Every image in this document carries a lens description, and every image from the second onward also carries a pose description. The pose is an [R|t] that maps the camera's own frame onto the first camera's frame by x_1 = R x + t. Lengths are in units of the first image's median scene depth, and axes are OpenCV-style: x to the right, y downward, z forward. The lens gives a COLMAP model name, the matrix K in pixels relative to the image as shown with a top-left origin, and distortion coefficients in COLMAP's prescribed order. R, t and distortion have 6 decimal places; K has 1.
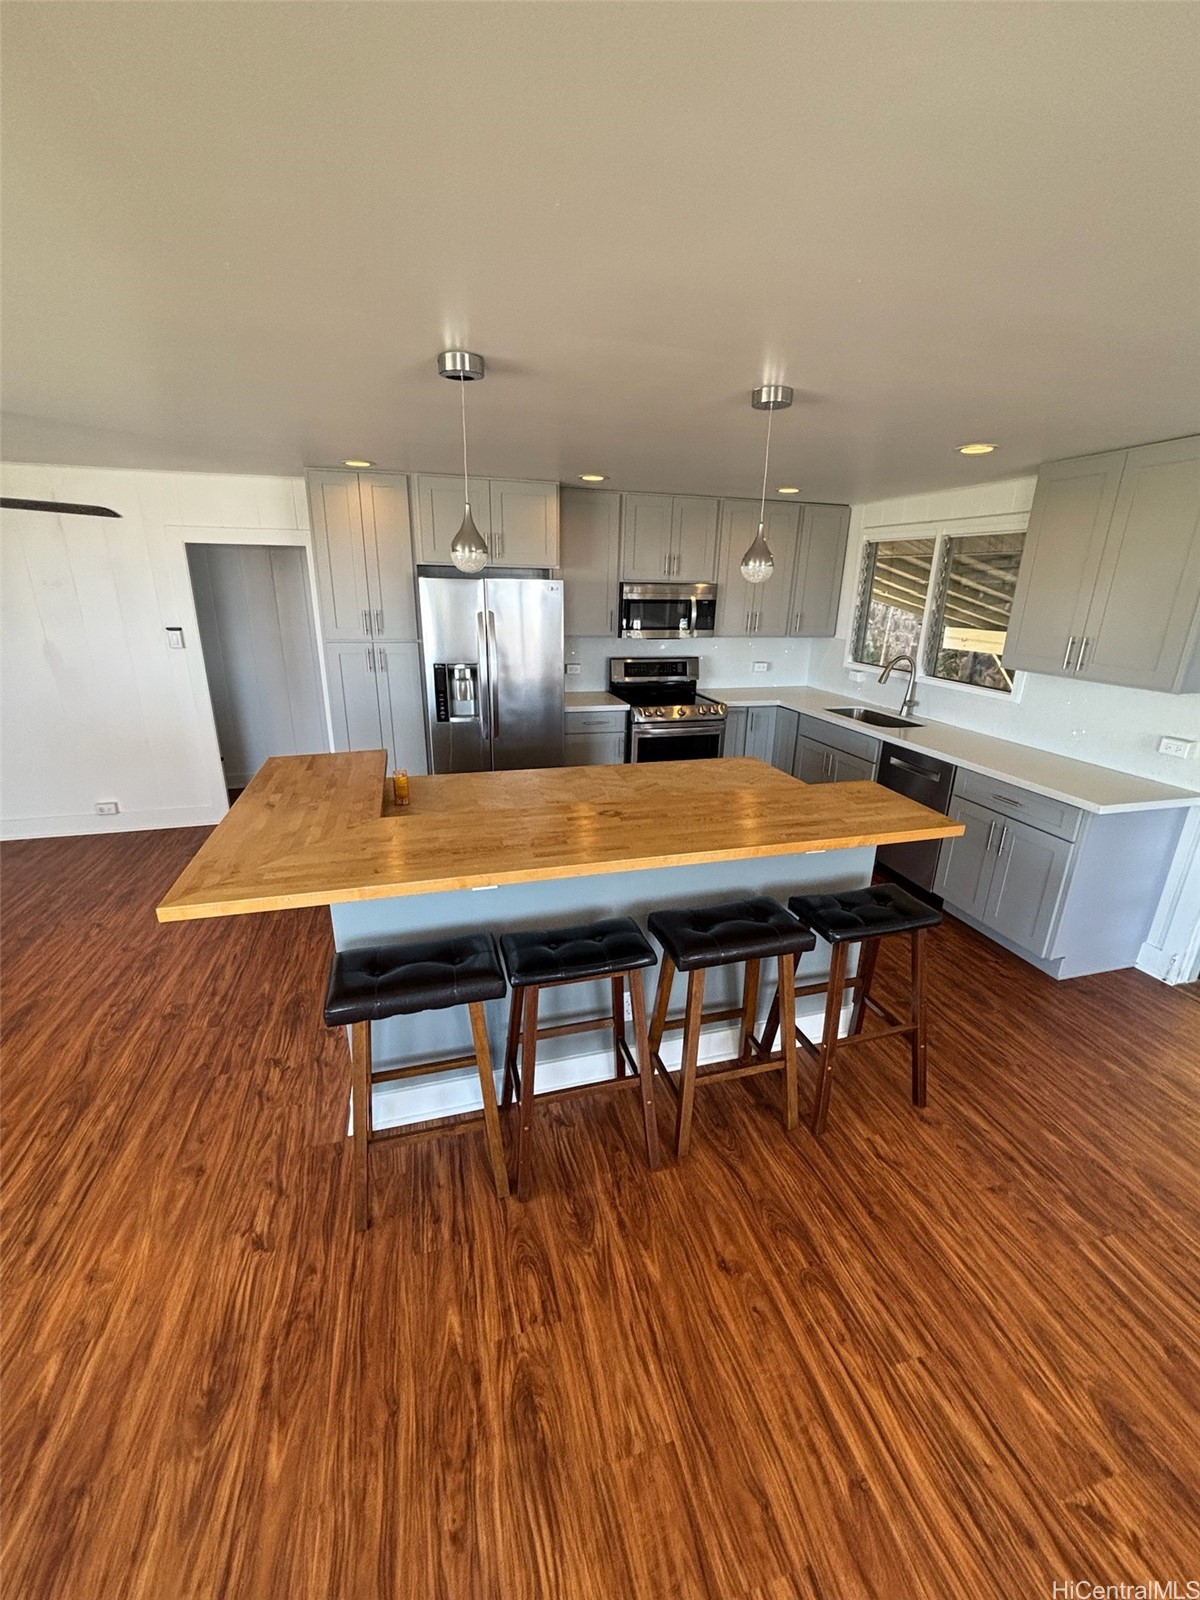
lens RADIAL K [[650.8, 0, 605.8], [0, 650.8, 796.8], [0, 0, 1]] dist [0.008581, 0.000092]
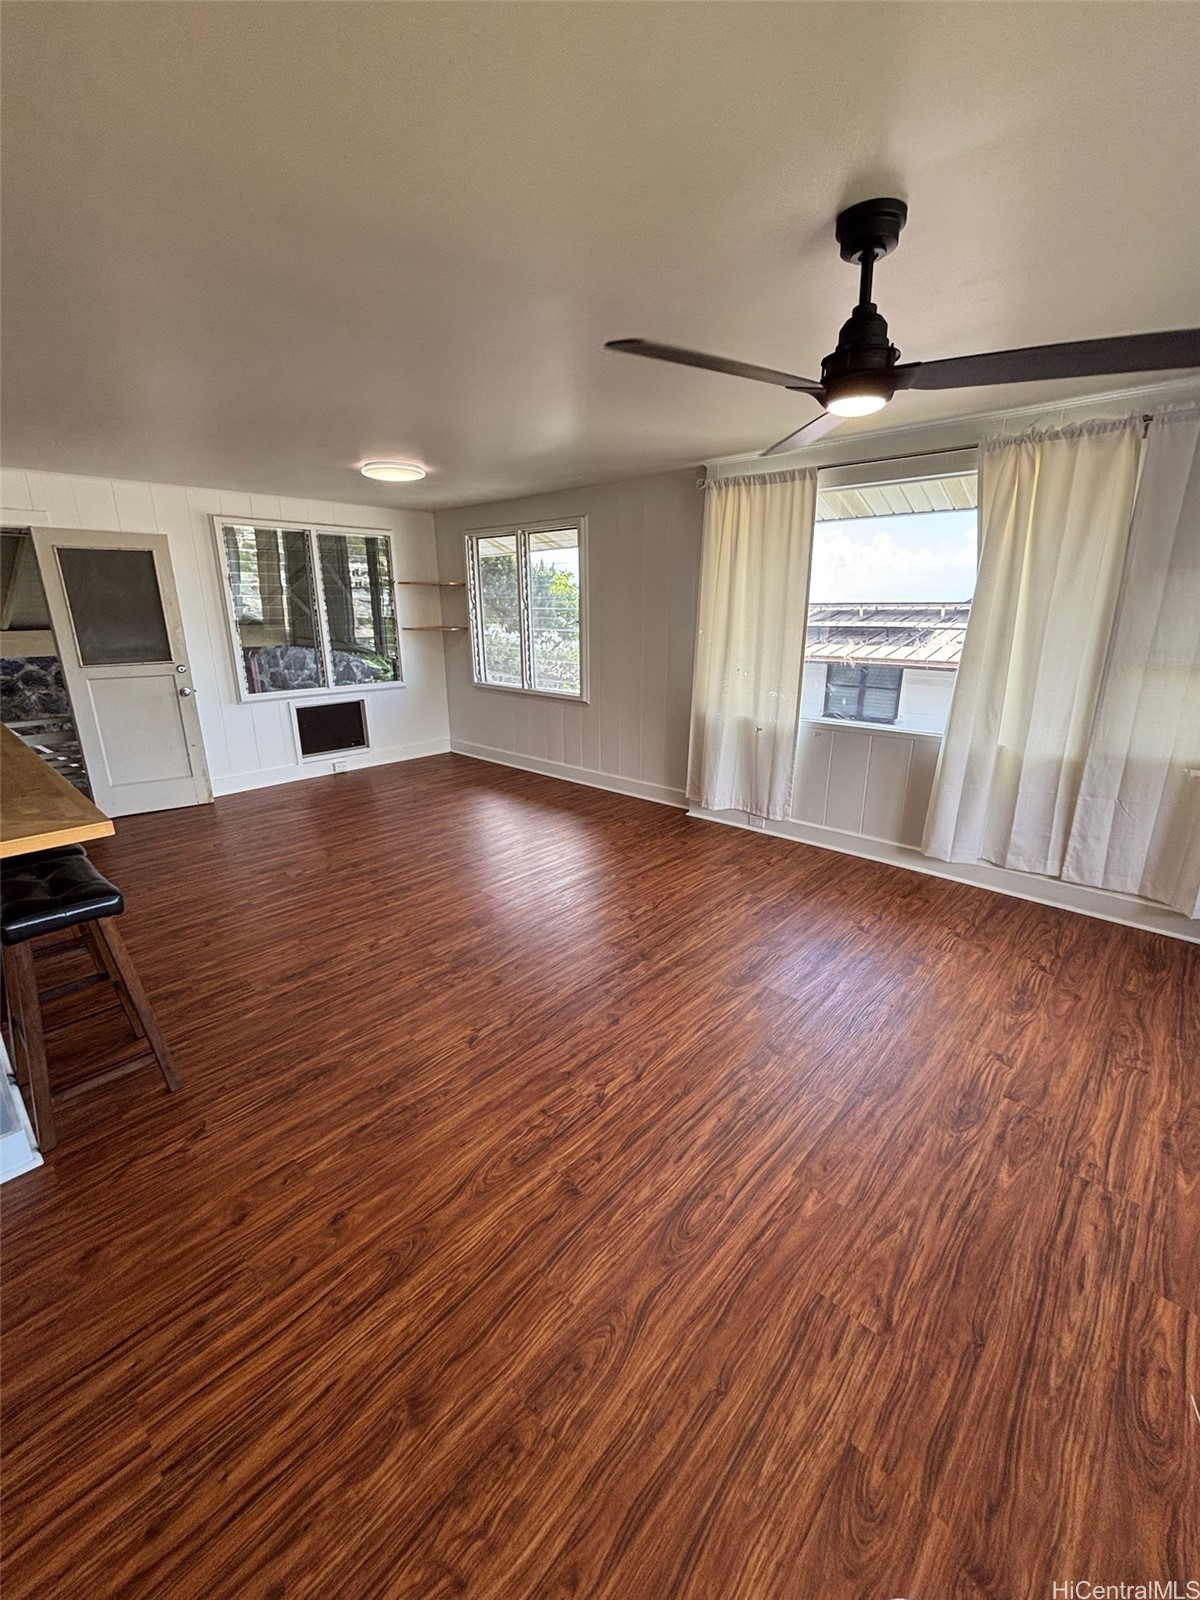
lens RADIAL K [[648.0, 0, 608.6], [0, 648.0, 792.3], [0, 0, 1]] dist [-0.001135, -0.012943]
pose [[-0.530319, -0.253281, 0.809080, -0.991306], [0.259788, 0.859874, 0.439462, -0.056658], [-0.807014, 0.443245, -0.390208, 0.378890]]
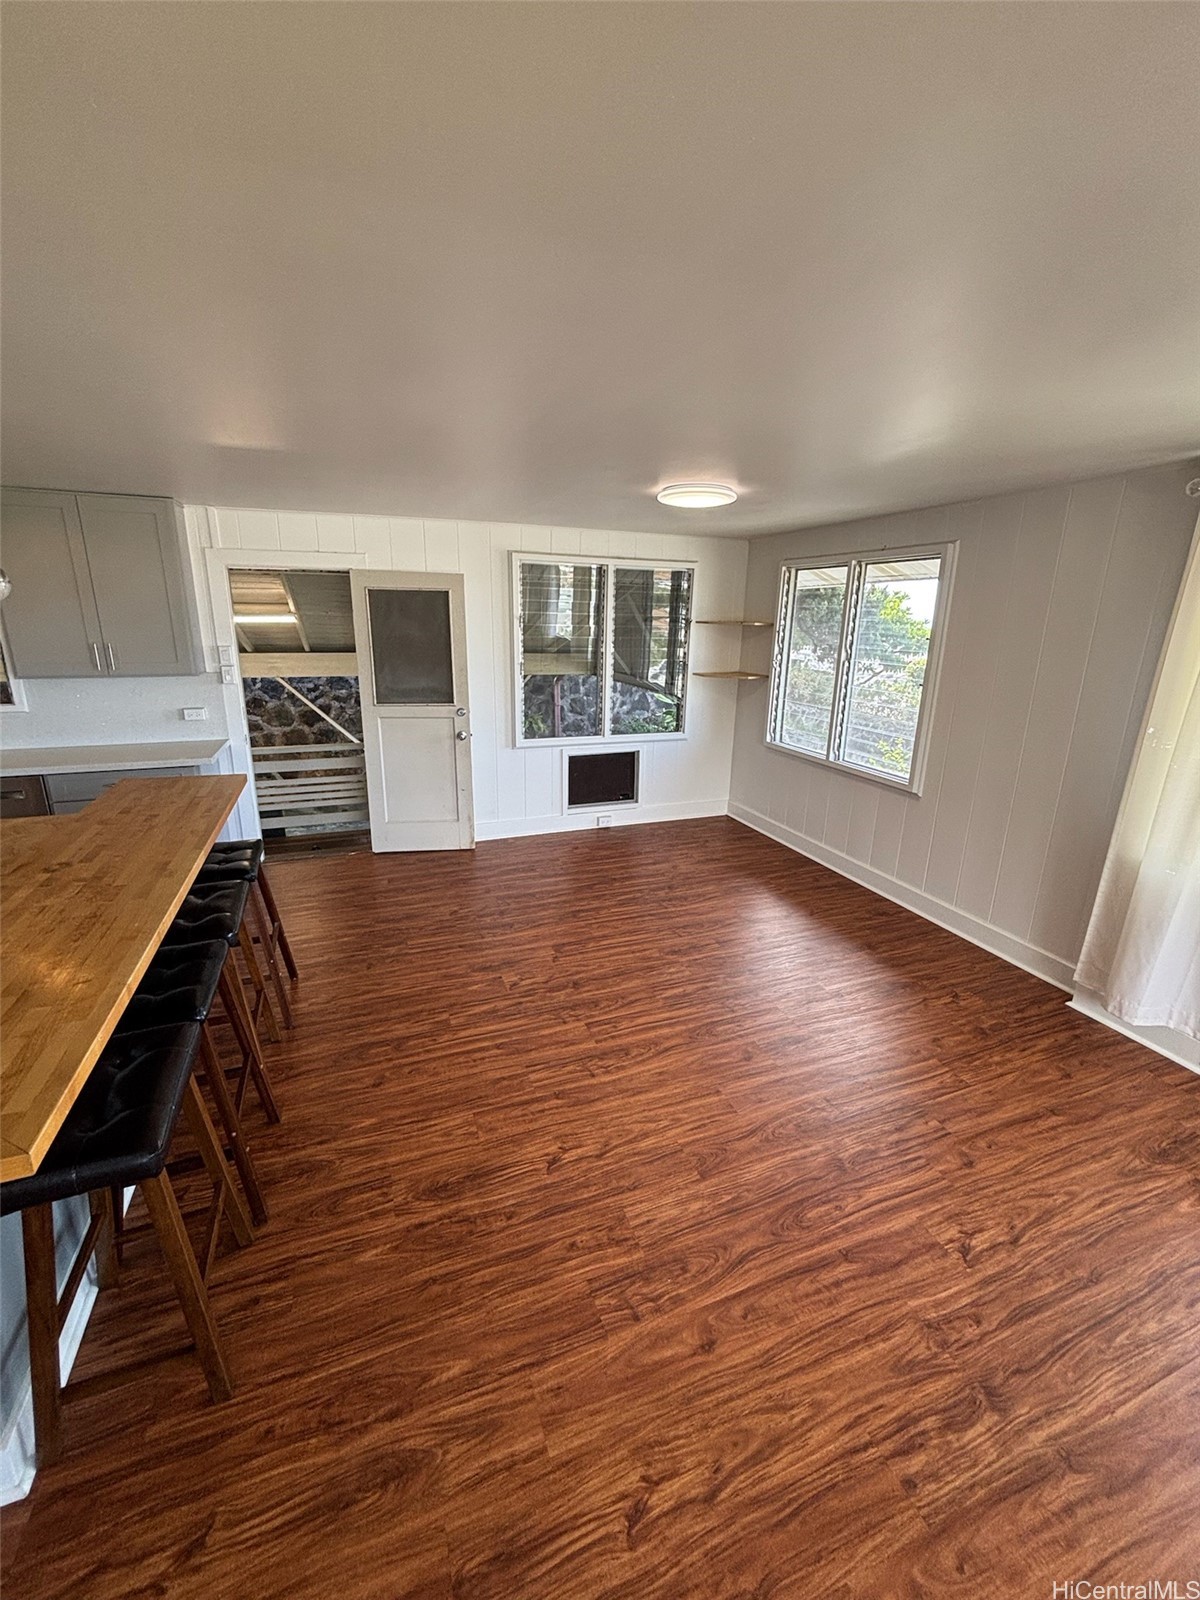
lens RADIAL K [[647.5, 0, 595.3], [0, 647.5, 797.7], [0, 0, 1]] dist [-0.000206, 0.000612]
pose [[-0.080839, -0.287778, 0.954279, -0.613311], [0.297965, 0.906654, 0.298657, -0.073674], [-0.951148, 0.308485, 0.012454, 0.207393]]
